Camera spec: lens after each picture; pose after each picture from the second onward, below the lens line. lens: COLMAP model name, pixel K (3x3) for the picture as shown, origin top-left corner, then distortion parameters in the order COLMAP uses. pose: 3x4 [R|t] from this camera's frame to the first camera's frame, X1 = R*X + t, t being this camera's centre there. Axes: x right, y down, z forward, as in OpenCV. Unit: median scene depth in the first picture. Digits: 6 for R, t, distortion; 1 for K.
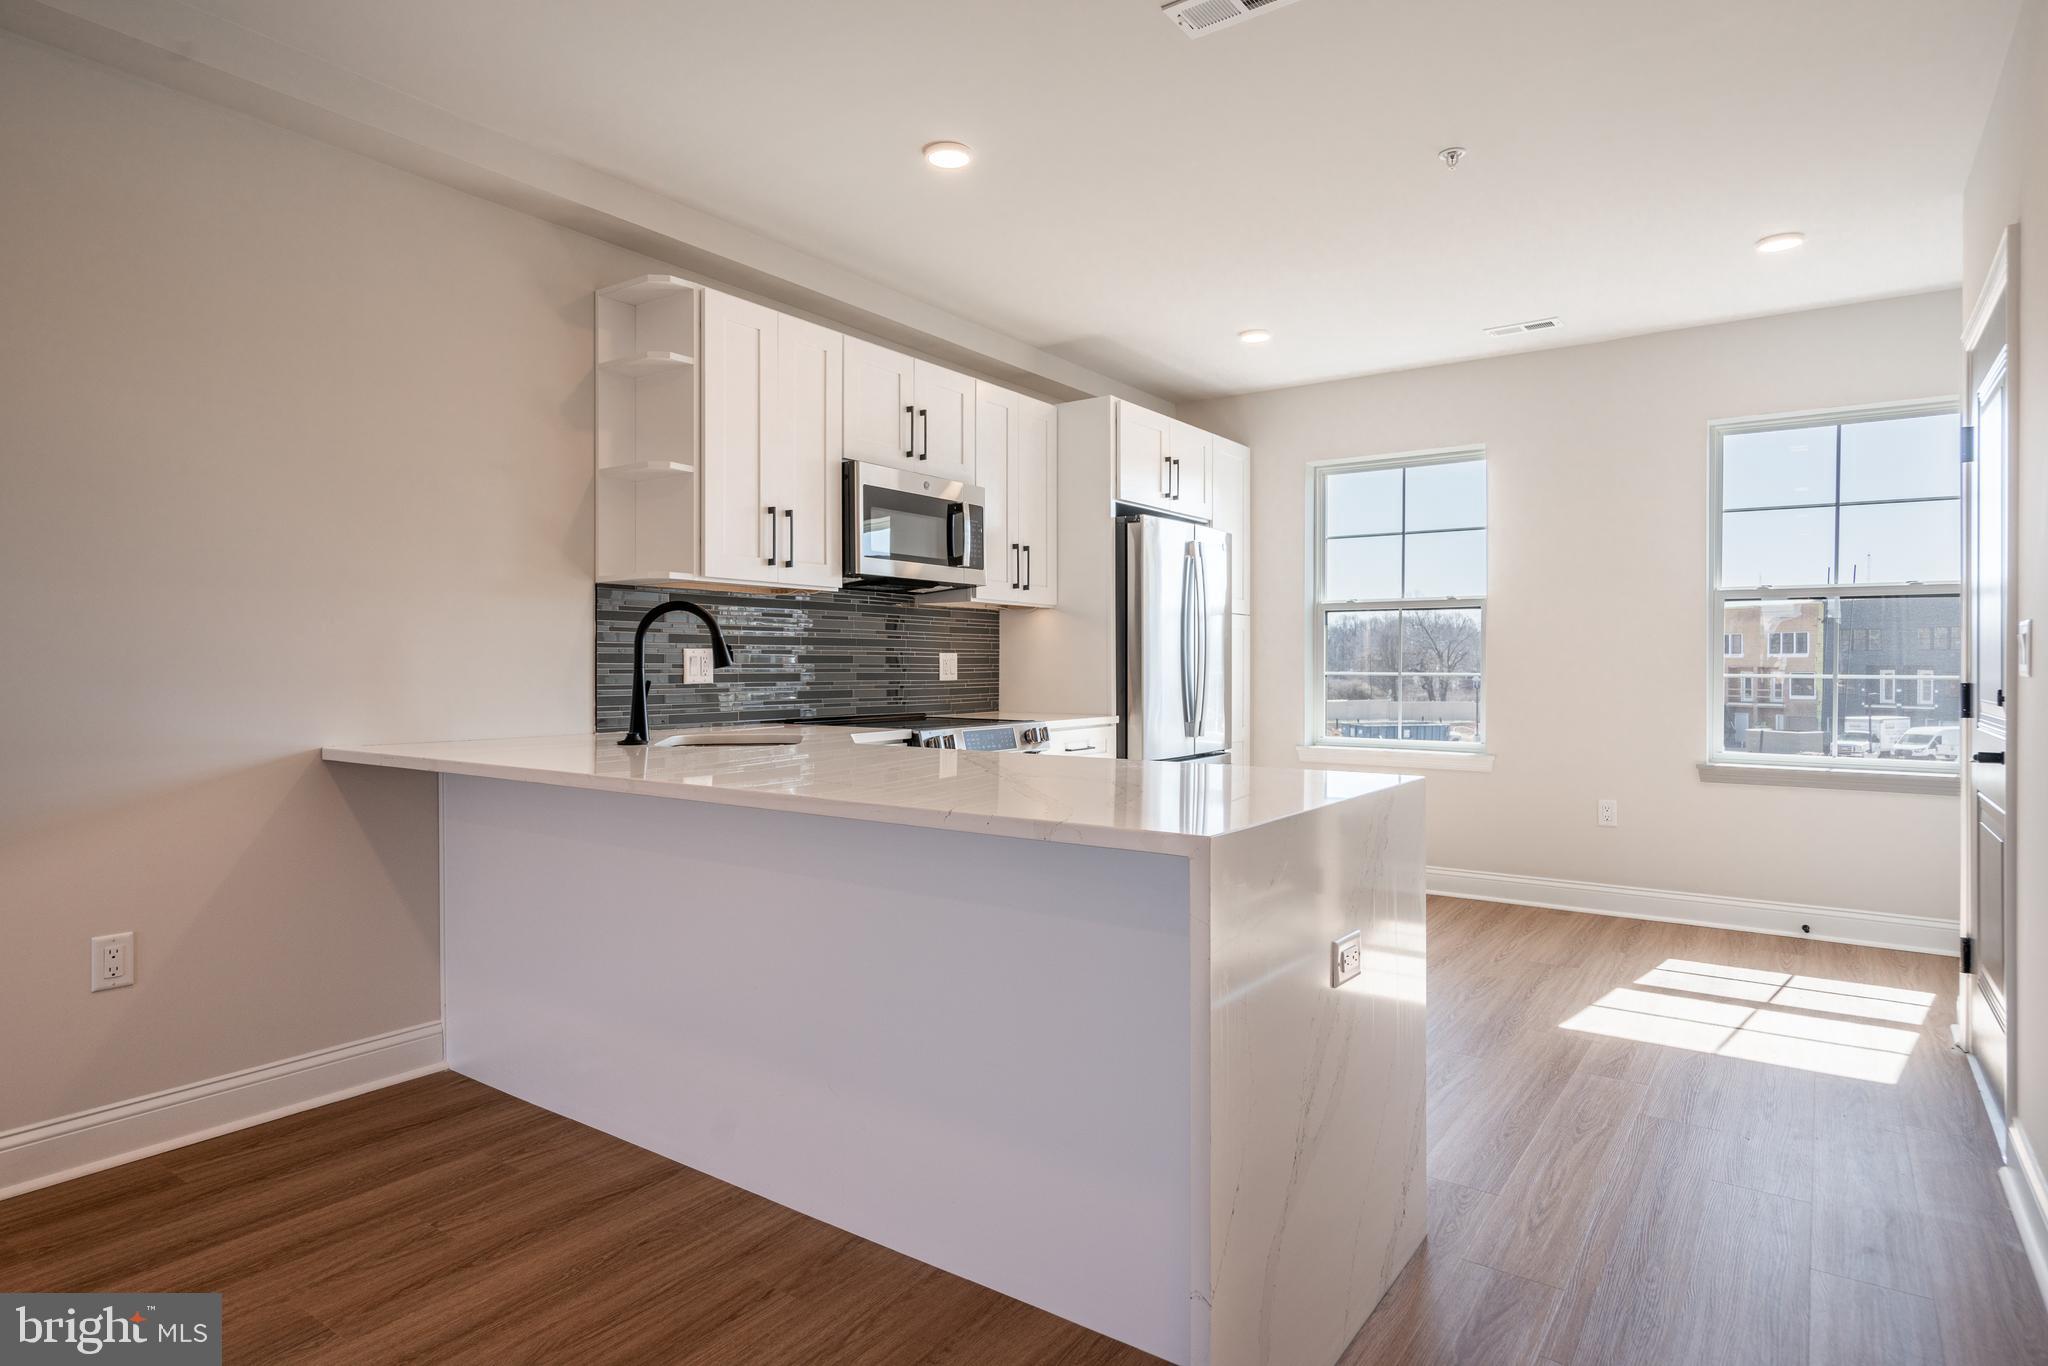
lens RADIAL K [[1100.8, 0, 1022.0], [0, 1100.8, 674.7], [0, 0, 1]] dist [-0.000860, -0.000469]
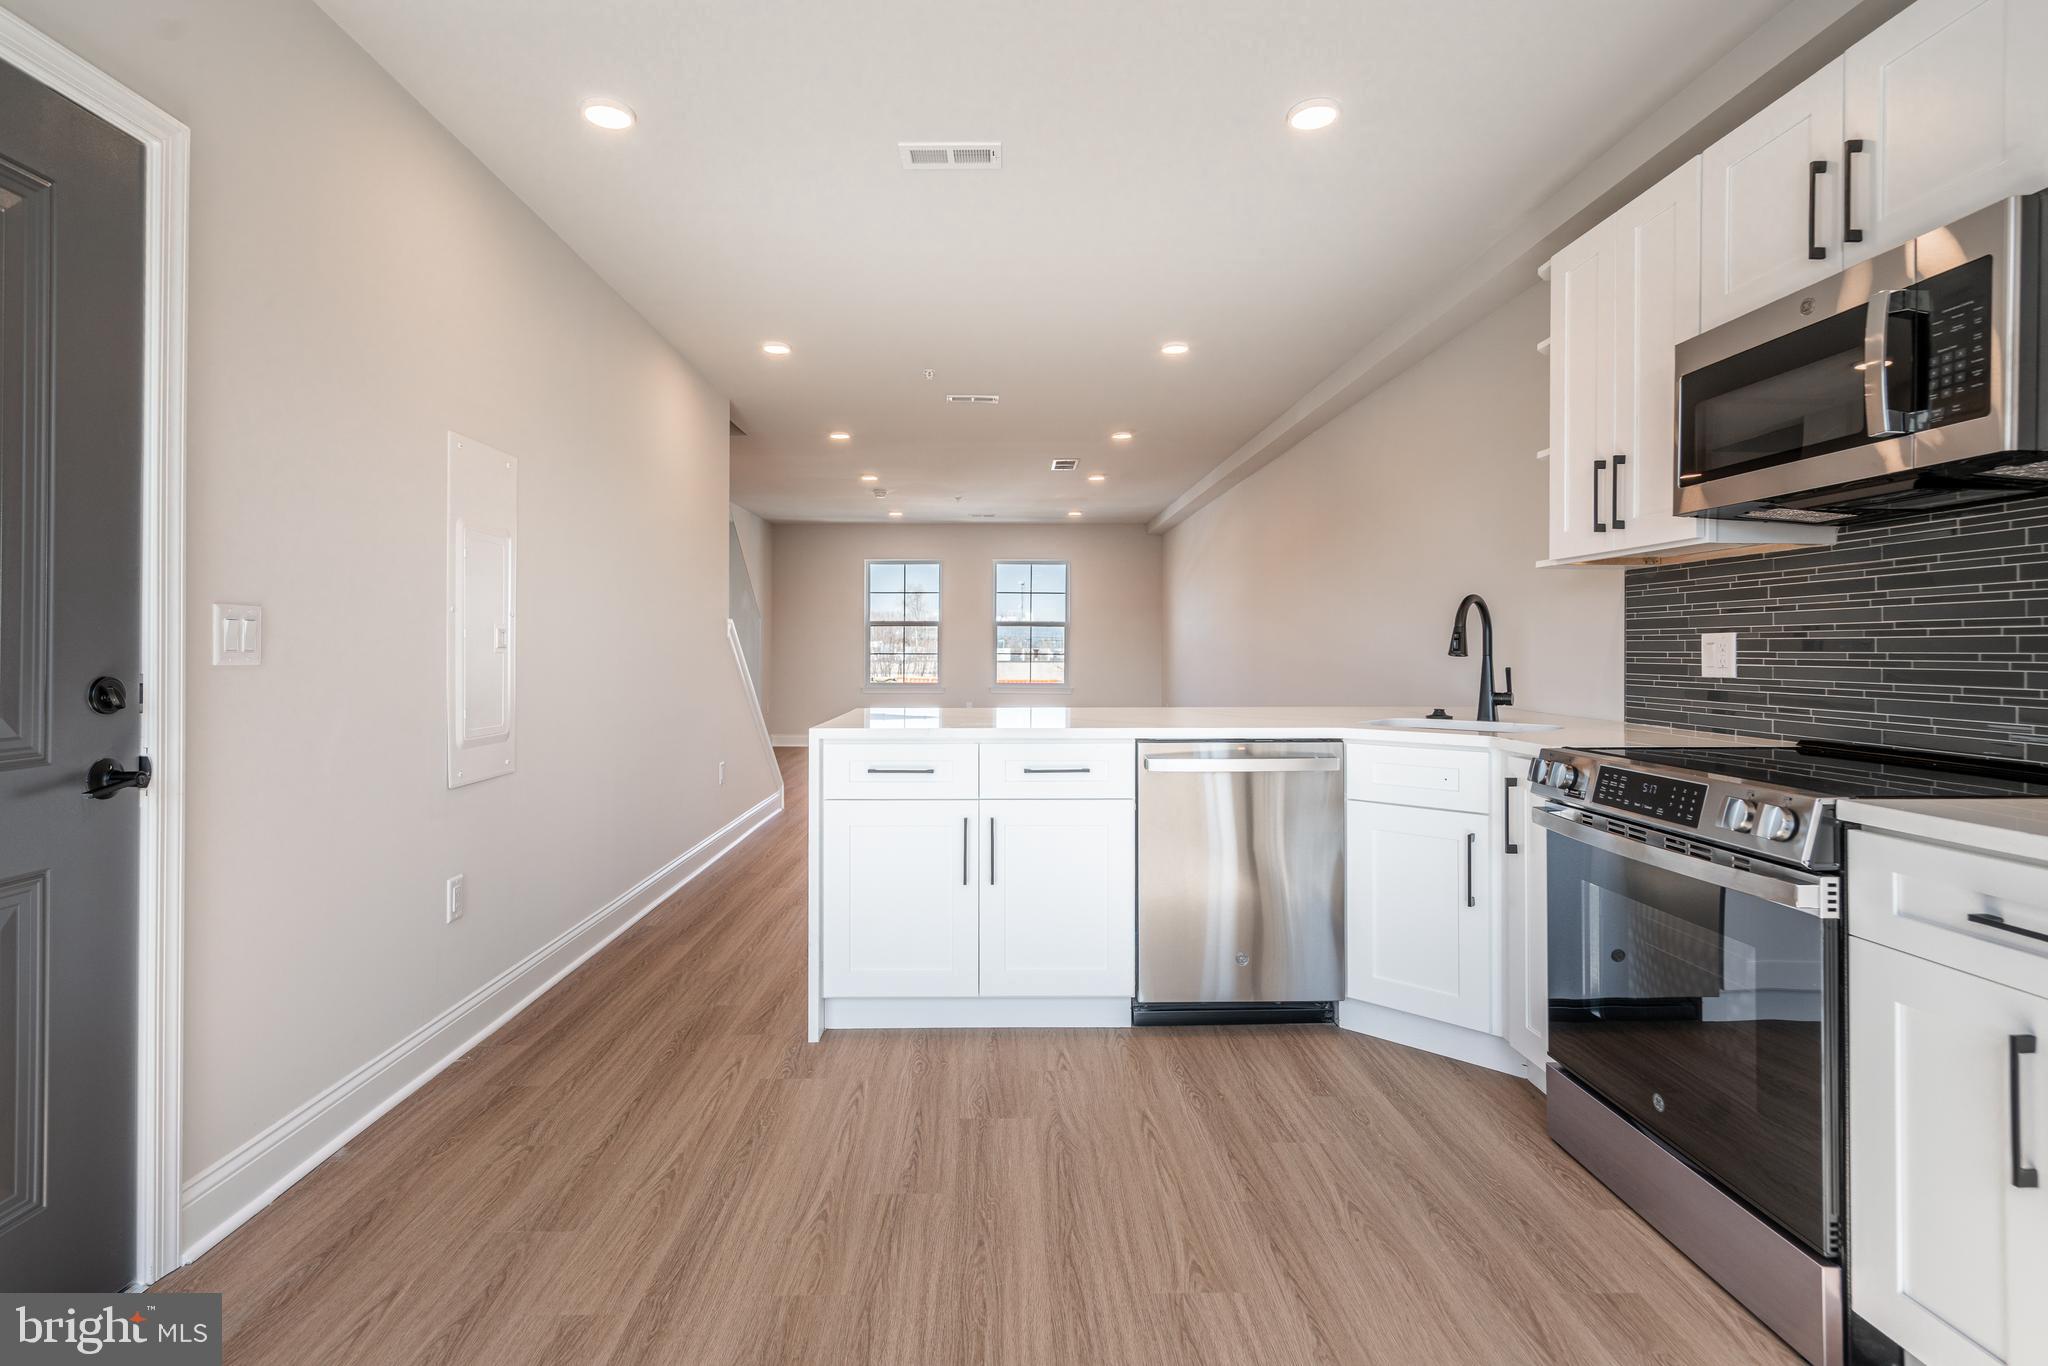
lens RADIAL K [[977.8, 0, 1008.4], [0, 977.8, 652.2], [0, 0, 1]] dist [-0.000047, 0.000218]
pose [[-0.801149, 0.000281, -0.598464, 0.557457], [-0.007971, 0.999906, 0.011140, -0.013961], [0.598411, 0.013696, -0.801072, 1.311949]]
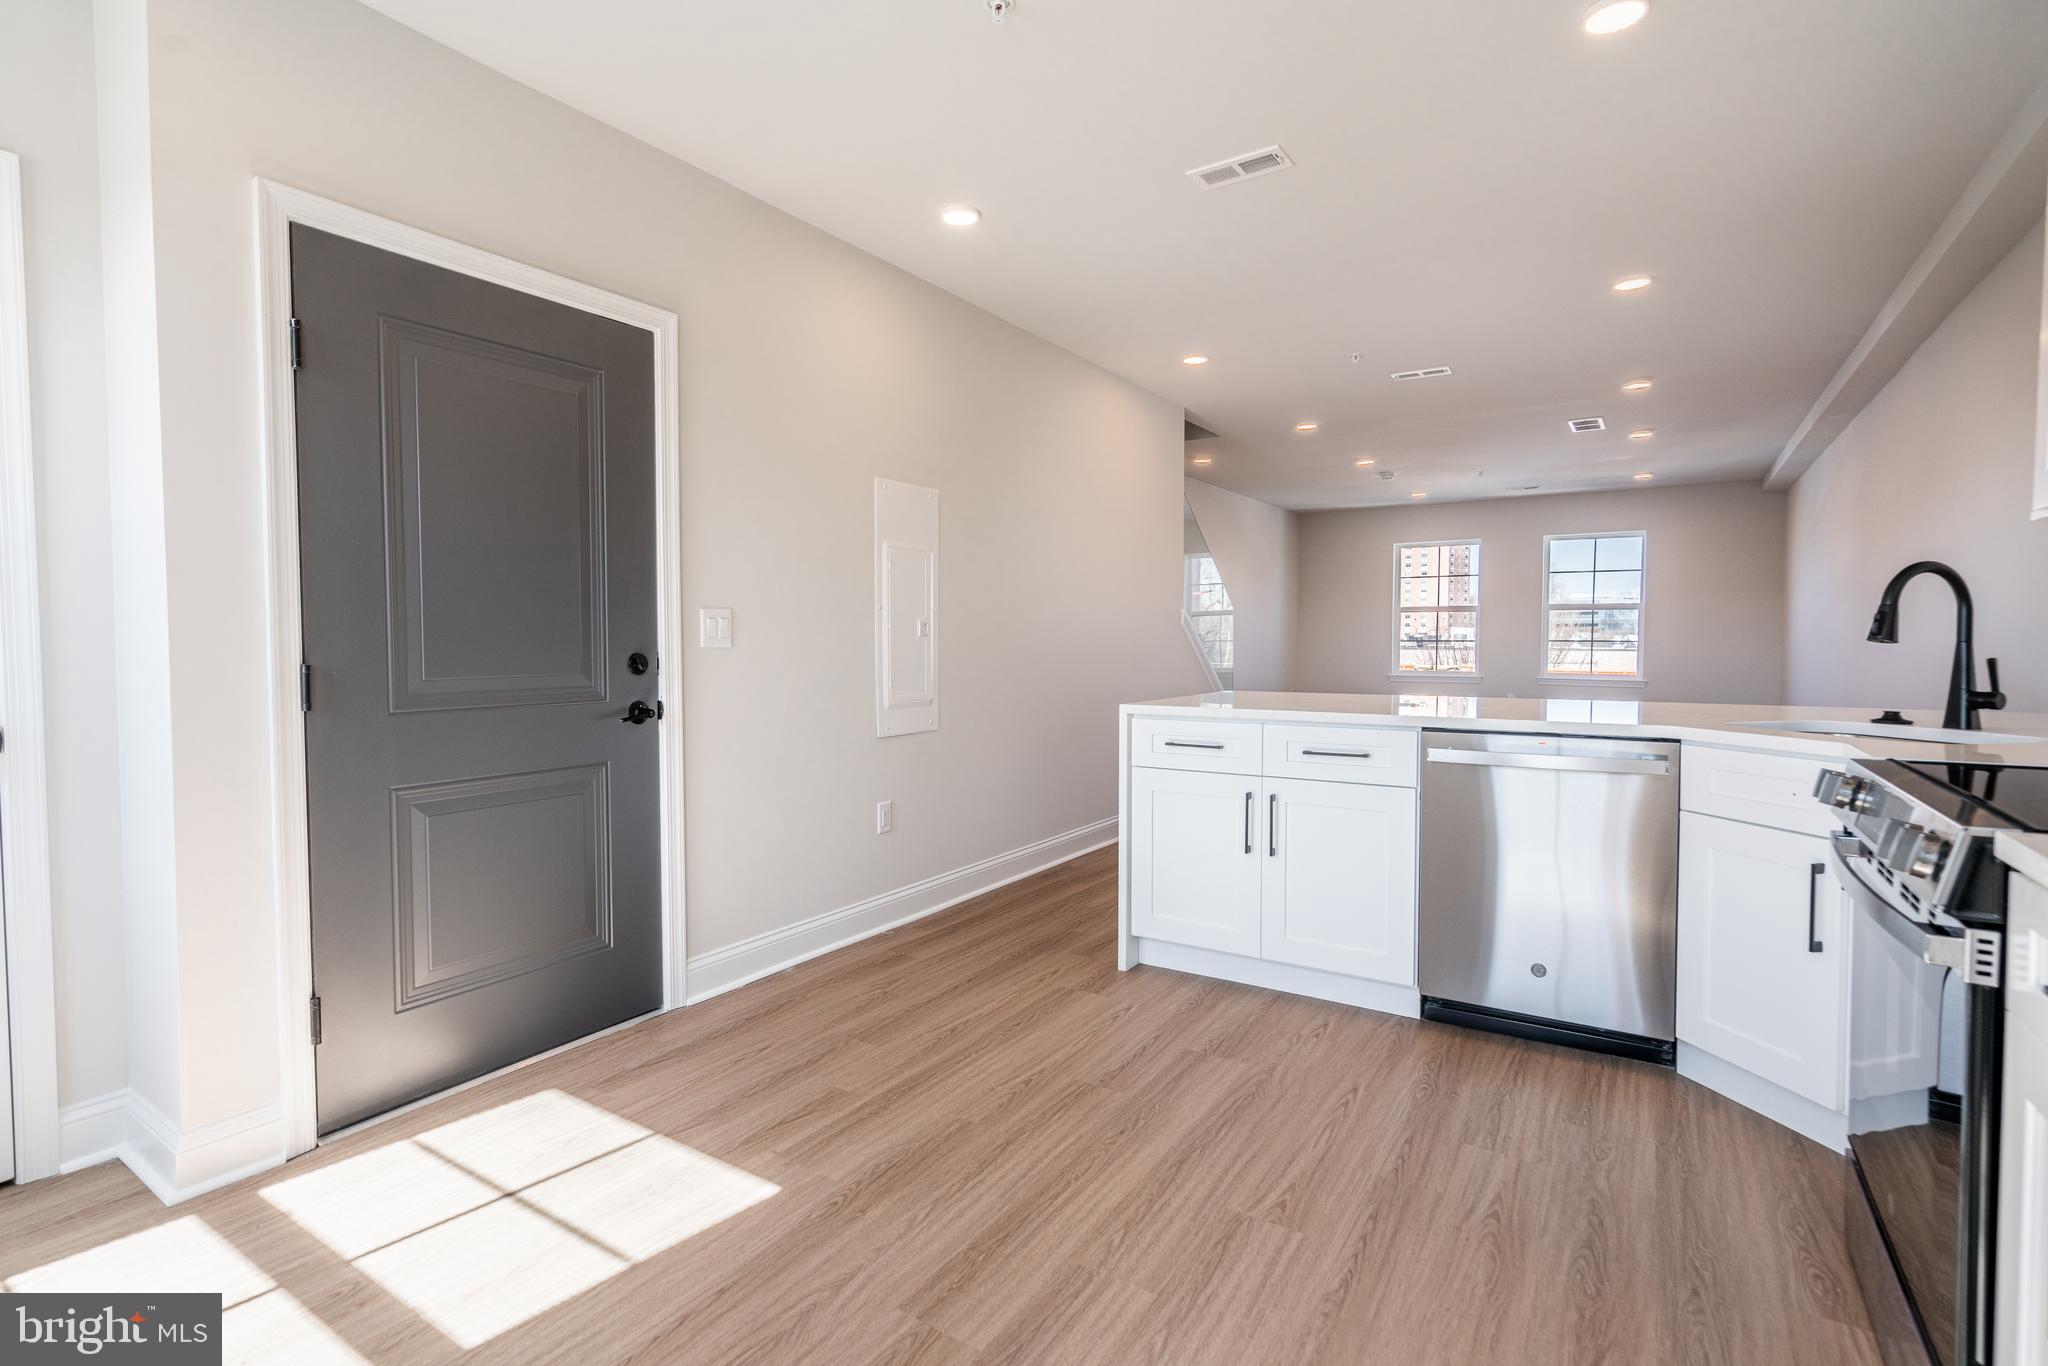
lens RADIAL K [[967.8, 0, 1024.0], [0, 967.8, 683.0], [0, 0, 1]] dist [0.001664, 0.000765]
pose [[-0.998750, 0.003247, -0.049874, 0.352178], [0.000366, 0.998336, 0.057668, -0.014868], [0.049978, 0.057578, -0.997089, 1.484242]]
